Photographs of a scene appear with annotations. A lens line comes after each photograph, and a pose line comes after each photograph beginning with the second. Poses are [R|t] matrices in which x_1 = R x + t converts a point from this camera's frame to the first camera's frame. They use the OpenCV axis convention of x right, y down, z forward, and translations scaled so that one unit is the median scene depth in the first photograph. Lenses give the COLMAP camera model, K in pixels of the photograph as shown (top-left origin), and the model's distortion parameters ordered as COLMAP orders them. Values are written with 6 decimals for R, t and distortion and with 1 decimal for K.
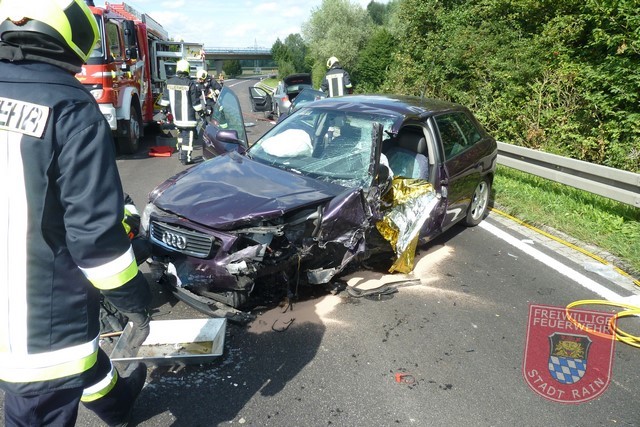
lens RADIAL K [[461.8, 0, 320.1], [0, 461.8, 213.6], [0, 0, 1]] dist [-0.013881, -0.001584]
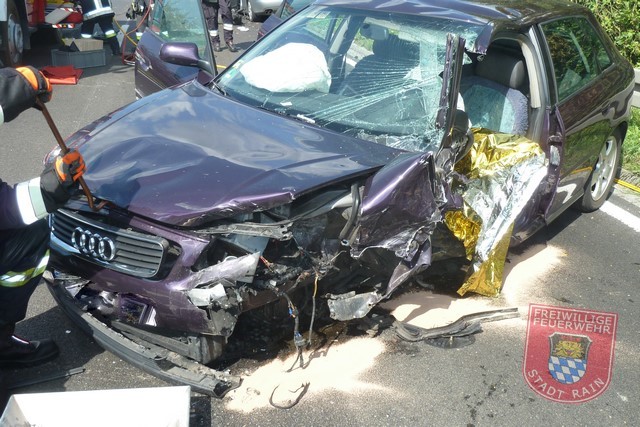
lens RADIAL K [[714.3, 0, 320.2], [0, 714.3, 211.7], [0, 0, 1]] dist [-0.004163, 0.000000]
pose [[0.999736, 0.008582, 0.021315, -0.051484], [-0.009762, 0.998390, 0.055876, -0.026894], [-0.020801, -0.056069, 0.998210, 0.115143]]
